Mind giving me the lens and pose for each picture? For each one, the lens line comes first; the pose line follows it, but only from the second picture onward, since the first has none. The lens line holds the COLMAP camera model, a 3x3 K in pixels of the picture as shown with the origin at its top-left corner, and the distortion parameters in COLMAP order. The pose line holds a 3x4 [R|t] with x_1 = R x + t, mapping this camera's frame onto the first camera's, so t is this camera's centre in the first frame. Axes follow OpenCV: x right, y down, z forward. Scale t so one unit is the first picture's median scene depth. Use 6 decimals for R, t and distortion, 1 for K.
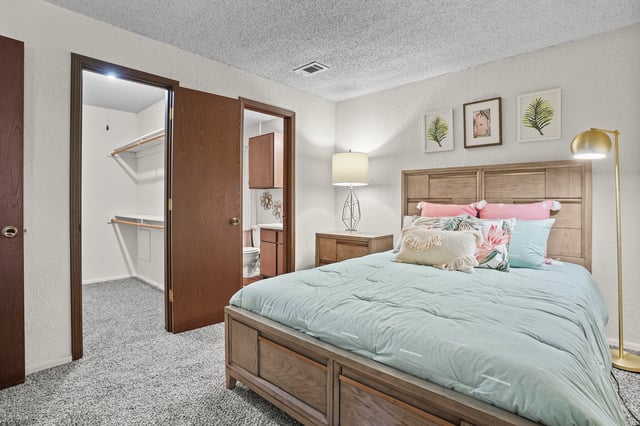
lens RADIAL K [[315.2, 0, 319.0], [0, 315.2, 203.4], [0, 0, 1]] dist [-0.048484, 0.000872]
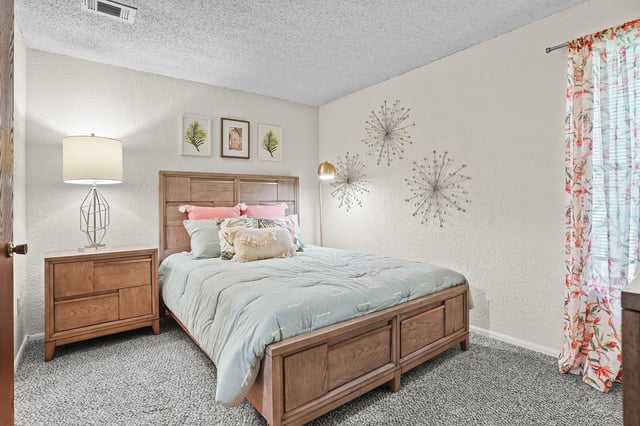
lens RADIAL K [[315.2, 0, 319.0], [0, 315.2, 203.4], [0, 0, 1]] dist [-0.048484, 0.000872]
pose [[0.197816, -0.005378, 0.980224, -0.571683], [0.018739, 0.999823, 0.001704, -0.004385], [-0.980060, 0.018031, 0.197882, 0.430750]]
